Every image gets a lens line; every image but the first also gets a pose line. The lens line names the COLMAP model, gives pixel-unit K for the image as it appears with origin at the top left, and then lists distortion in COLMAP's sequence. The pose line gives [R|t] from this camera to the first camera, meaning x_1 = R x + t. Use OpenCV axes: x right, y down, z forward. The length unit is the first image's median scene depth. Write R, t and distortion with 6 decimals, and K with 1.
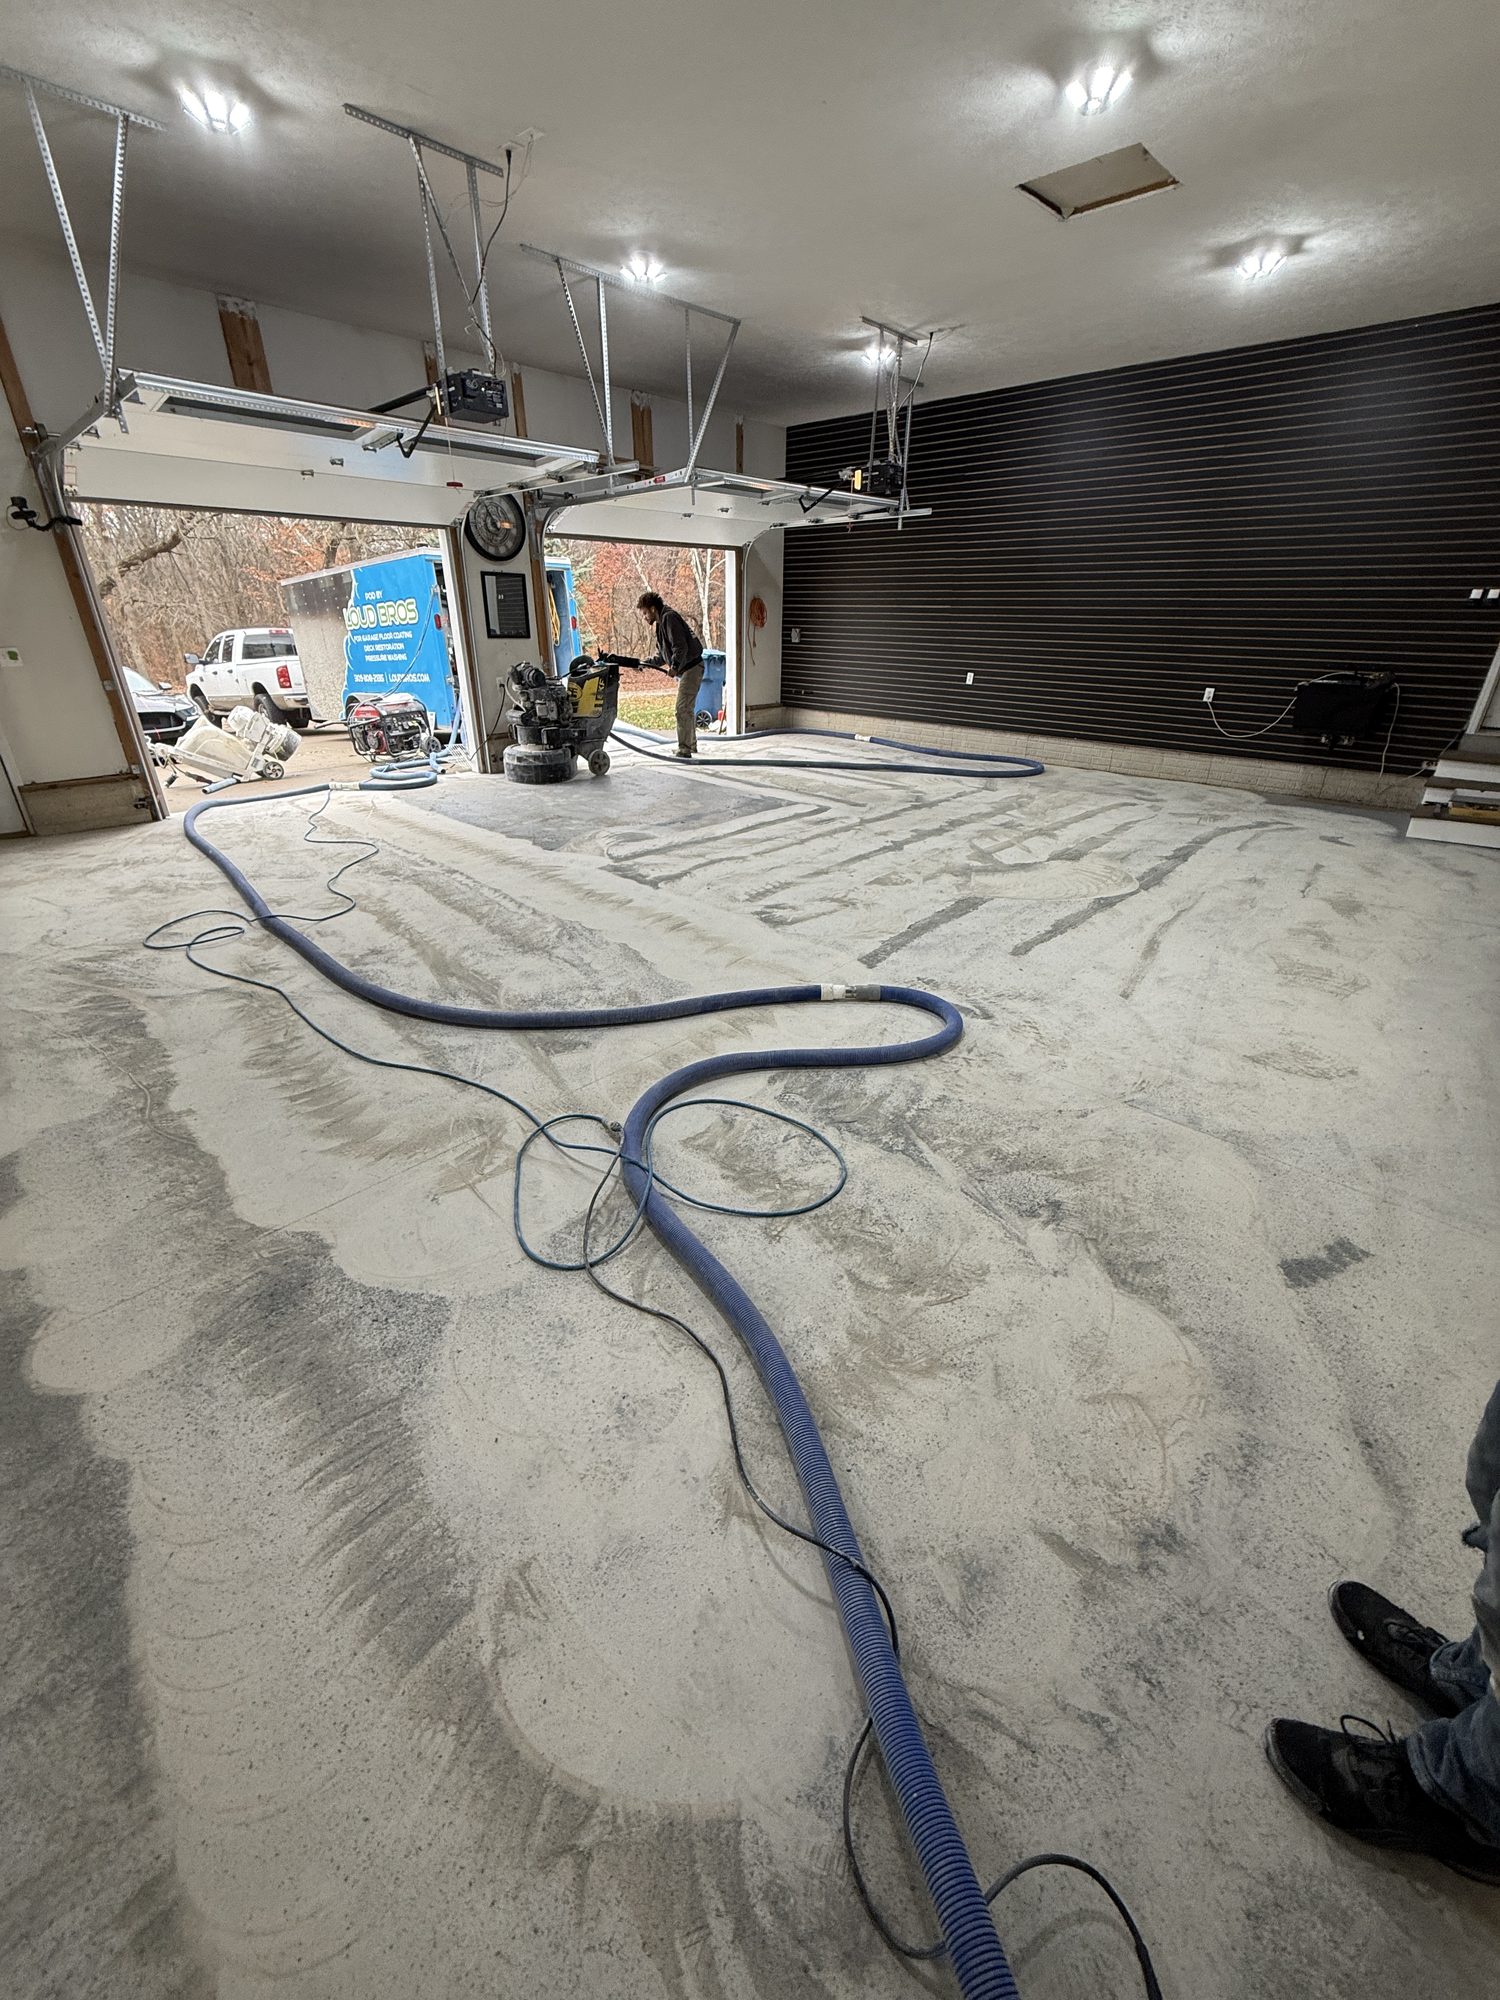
lens RADIAL K [[792.9, 0, 746.6], [0, 792.9, 996.9], [0, 0, 1]] dist [0.000546, -0.000572]
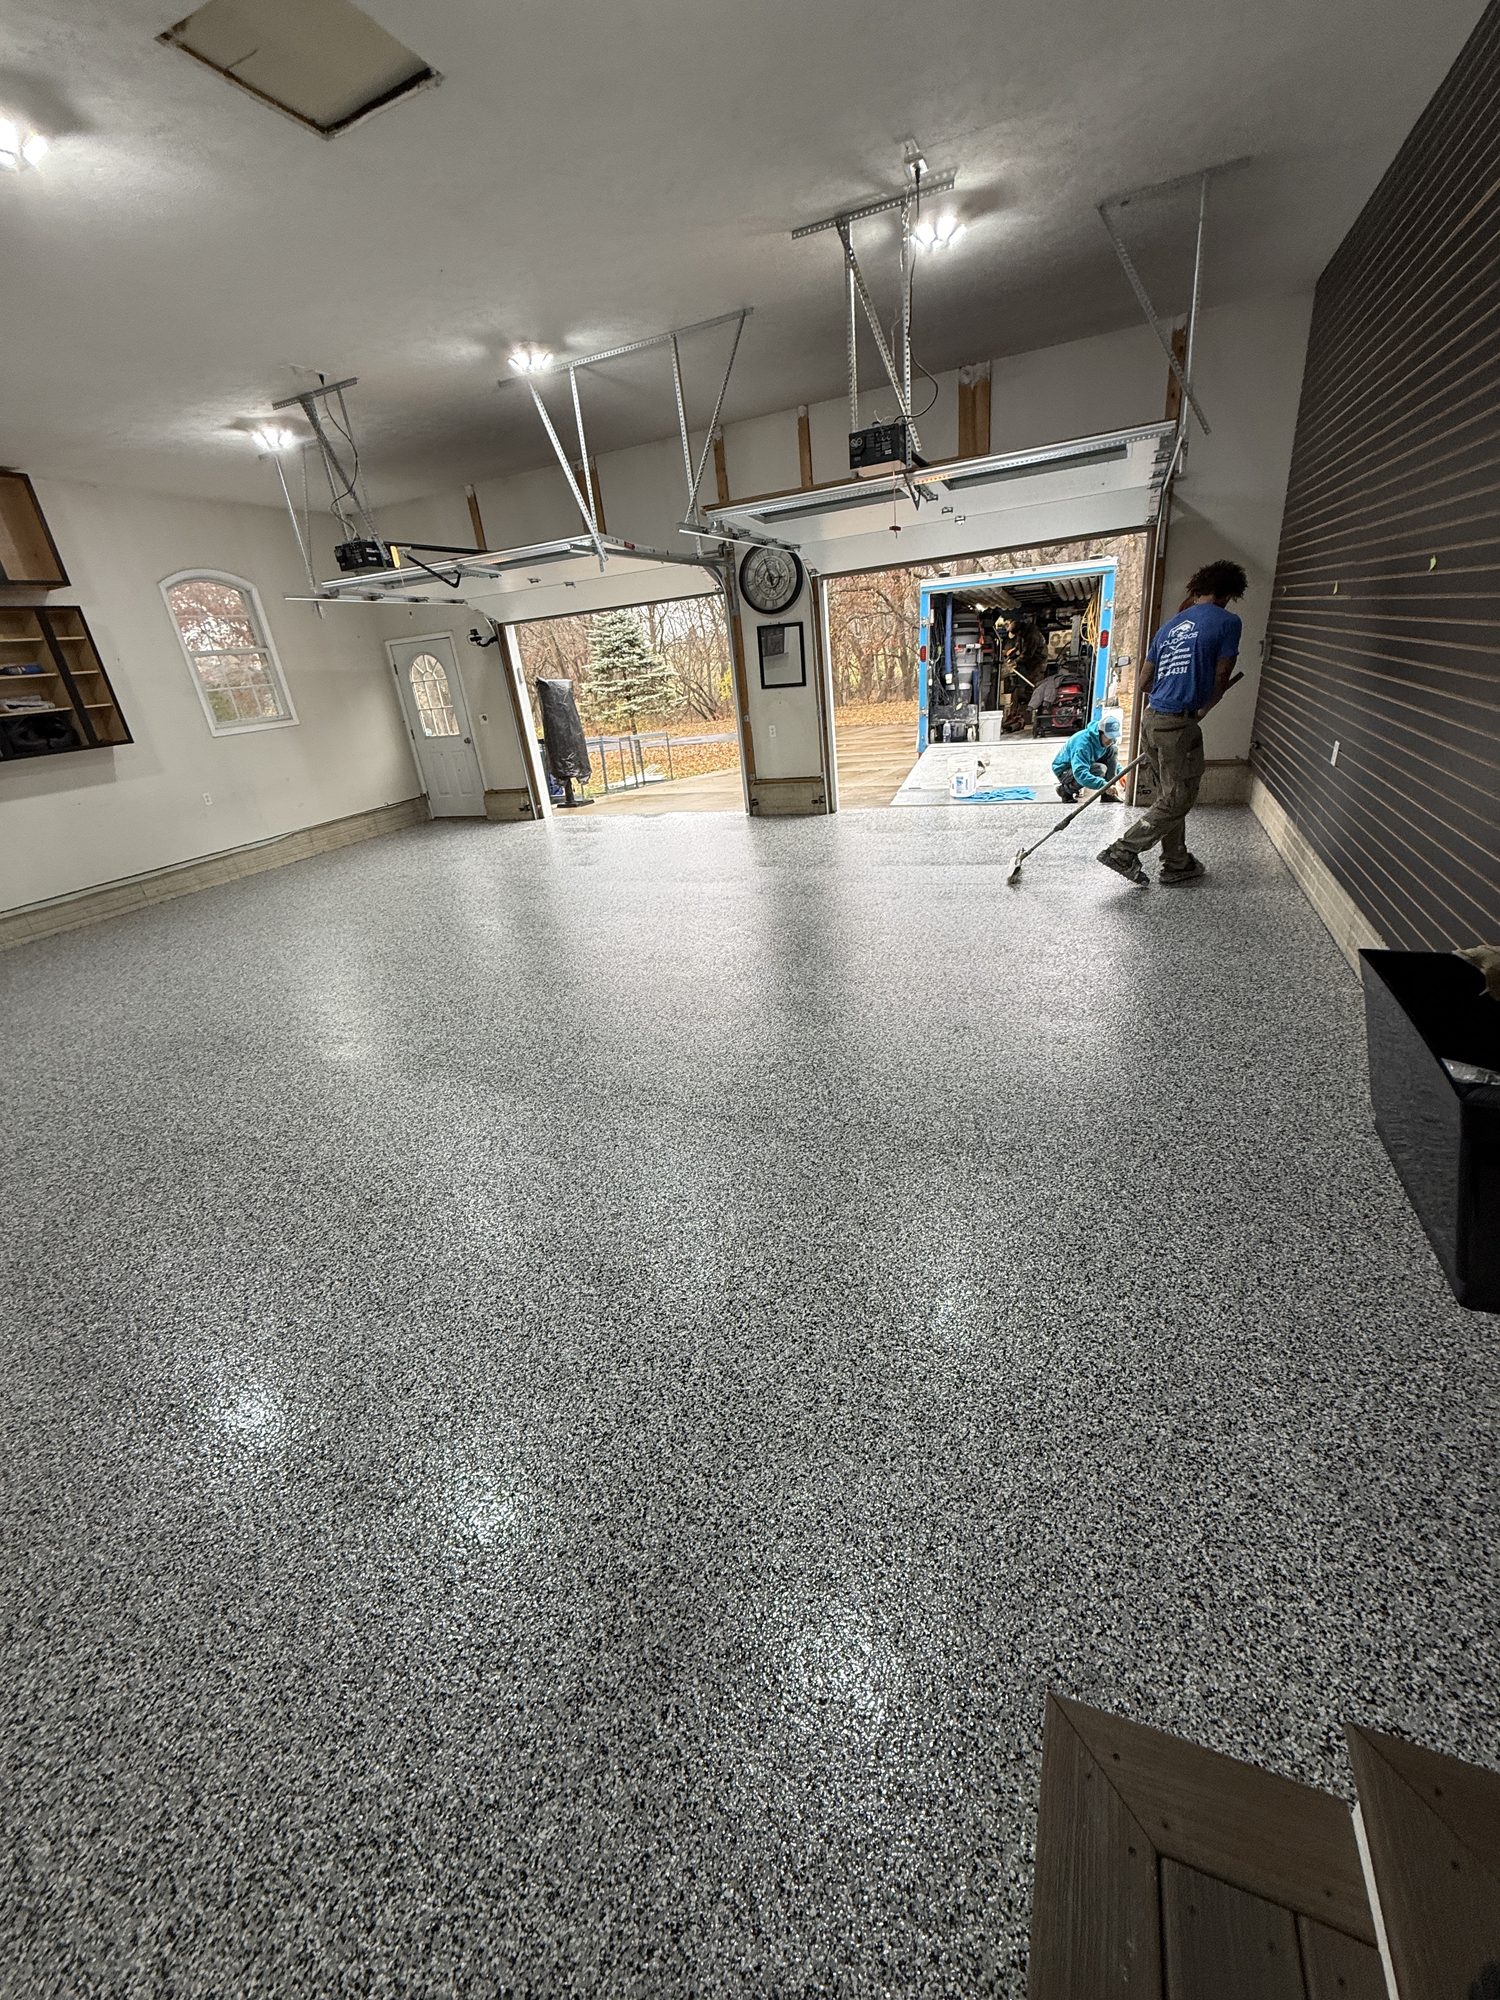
lens RADIAL K [[792.9, 0, 746.7], [0, 792.9, 996.1], [0, 0, 1]] dist [0.000546, -0.000572]
pose [[0.348282, 0.337450, -0.874544, 1.047171], [-0.314556, 0.920933, 0.230079, -0.467035], [0.883037, 0.194961, 0.426891, 0.916649]]
